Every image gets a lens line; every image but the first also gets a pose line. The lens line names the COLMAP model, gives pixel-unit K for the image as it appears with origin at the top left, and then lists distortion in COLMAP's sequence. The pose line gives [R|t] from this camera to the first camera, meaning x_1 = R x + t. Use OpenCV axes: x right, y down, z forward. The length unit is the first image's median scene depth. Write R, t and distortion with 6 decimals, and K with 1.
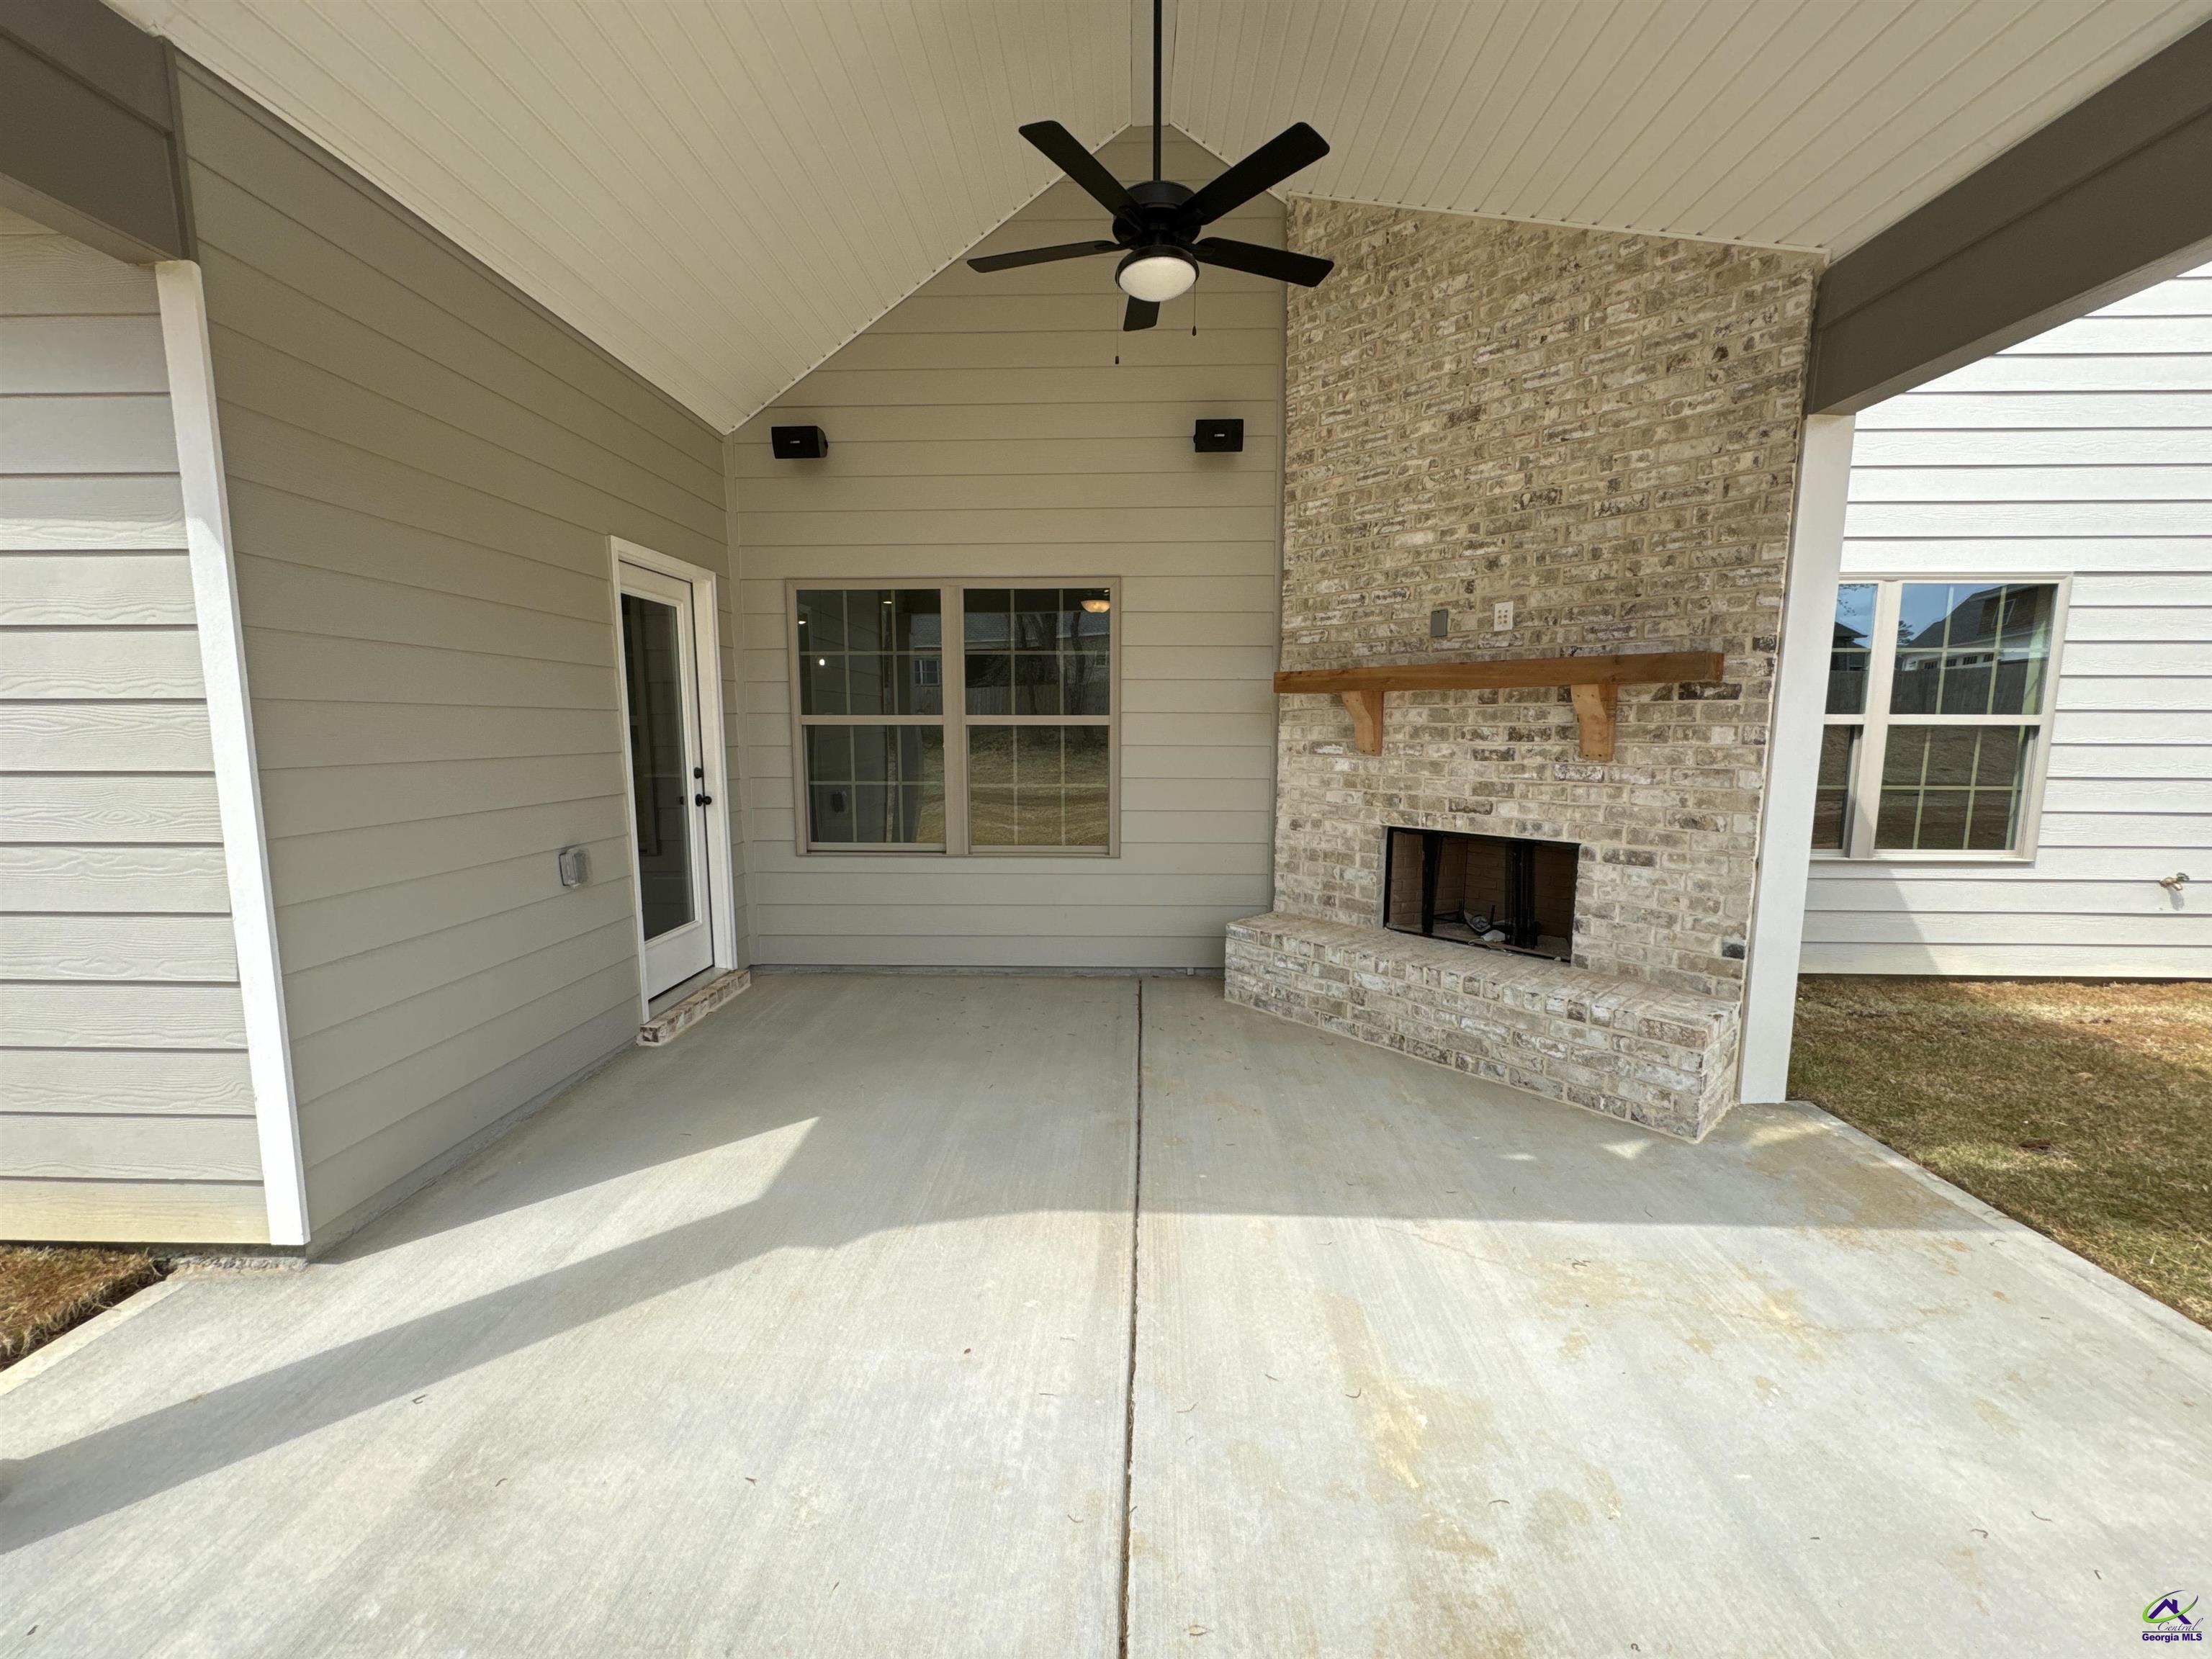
lens RADIAL K [[880.5, 0, 1105.8], [0, 880.5, 833.0], [0, 0, 1]] dist [-0.003071, 0.000240]
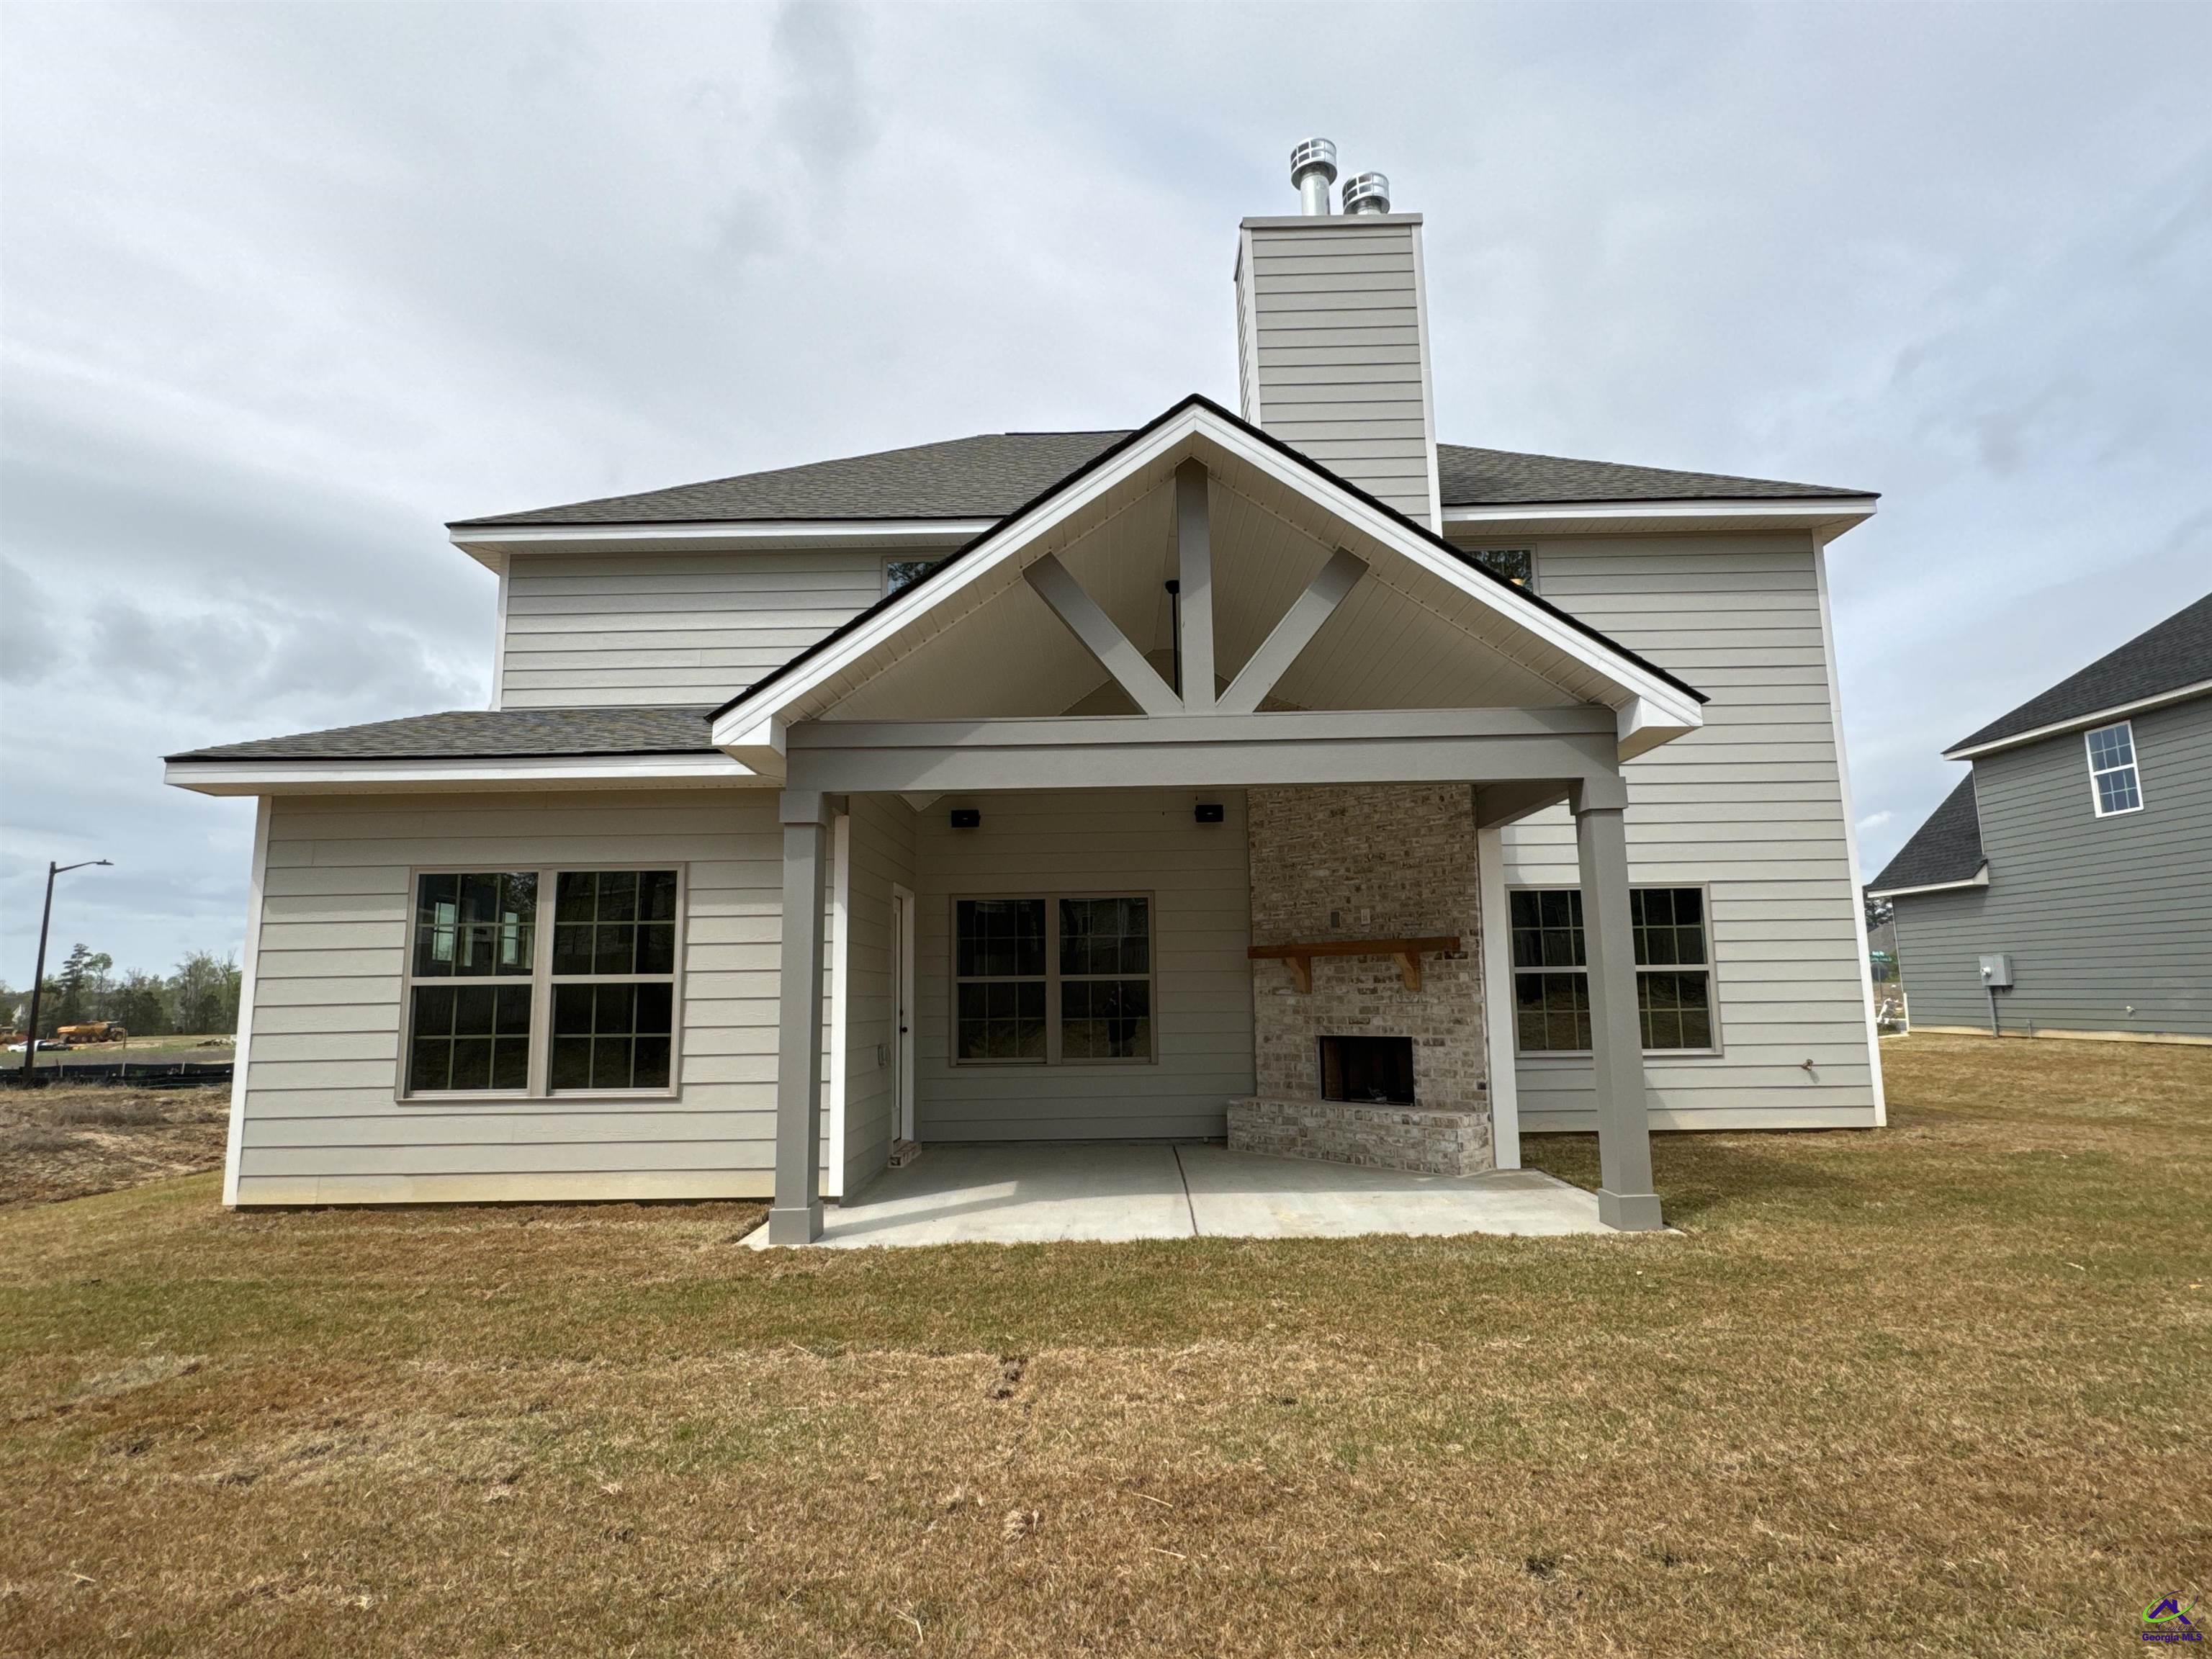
lens RADIAL K [[1156.2, 0, 1101.1], [0, 1156.2, 827.2], [0, 0, 1]] dist [0.000101, 0.000092]
pose [[0.999661, -0.012977, 0.022583, -0.154583], [0.018511, 0.963947, -0.265449, 0.202330], [-0.018324, 0.265777, 0.963860, -1.339392]]
